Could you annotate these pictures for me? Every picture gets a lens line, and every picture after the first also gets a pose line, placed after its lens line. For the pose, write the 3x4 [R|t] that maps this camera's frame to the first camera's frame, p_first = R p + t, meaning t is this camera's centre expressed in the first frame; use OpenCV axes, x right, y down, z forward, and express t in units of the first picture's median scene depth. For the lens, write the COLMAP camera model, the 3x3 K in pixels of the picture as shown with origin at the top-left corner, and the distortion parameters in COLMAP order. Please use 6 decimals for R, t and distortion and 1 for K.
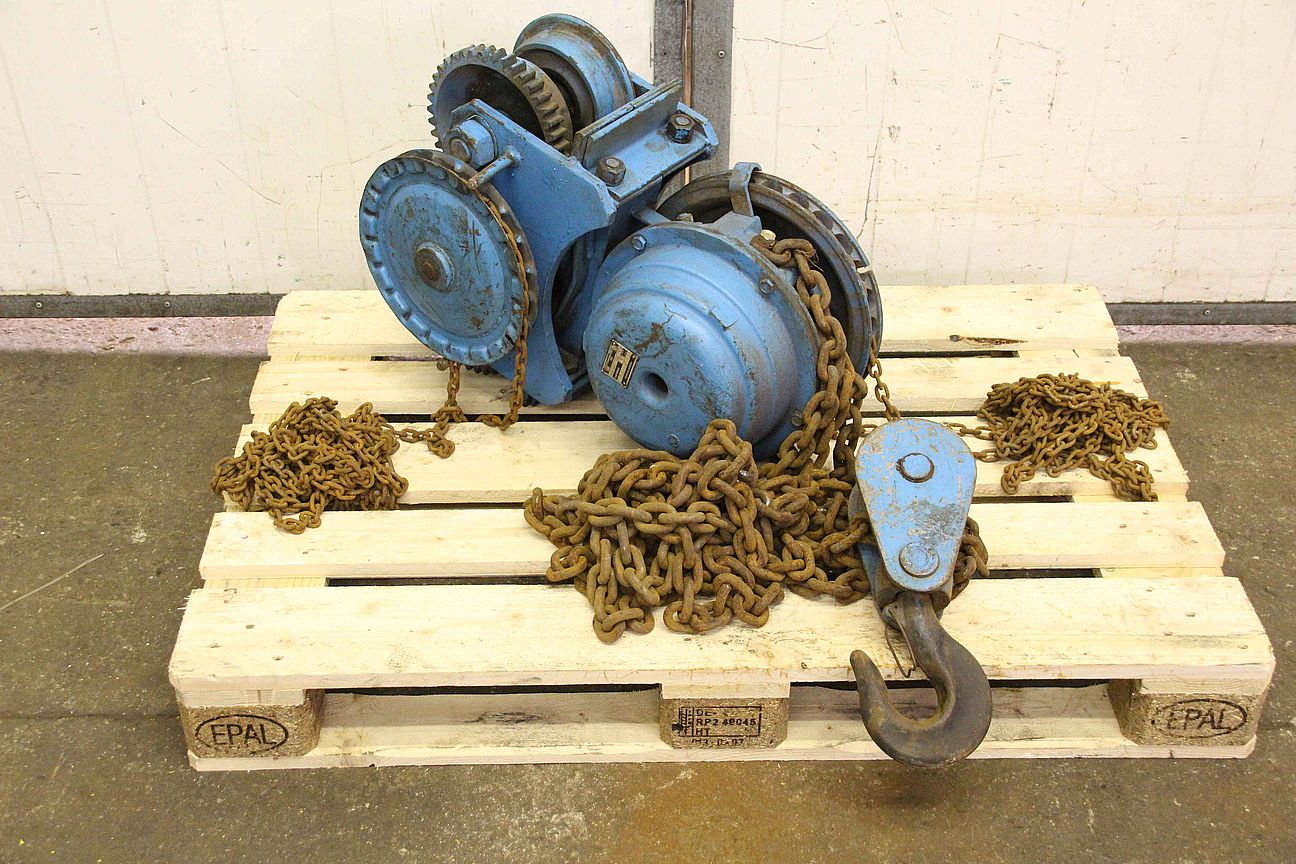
lens RADIAL K [[1503.4, 0, 630.2], [0, 1503.4, 435.8], [0, 0, 1]] dist [-0.020233, 0.359614]
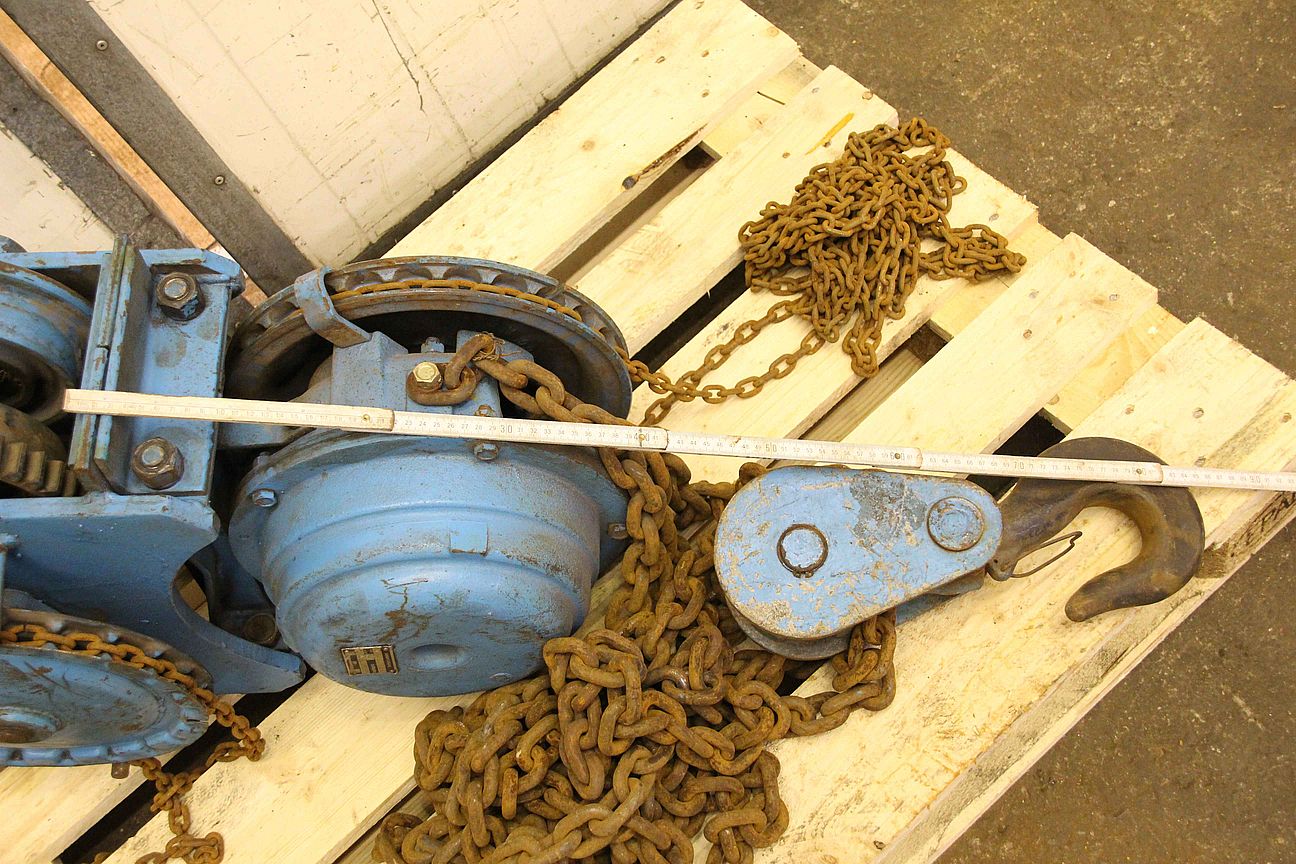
lens RADIAL K [[1503.4, 0, 630.2], [0, 1503.4, 435.8], [0, 0, 1]] dist [-0.020233, 0.359614]
pose [[0.748071, -0.651899, 0.124170, 0.060118], [0.577003, 0.731371, 0.363543, -0.291649], [-0.327808, -0.200310, 0.923265, 0.386868]]
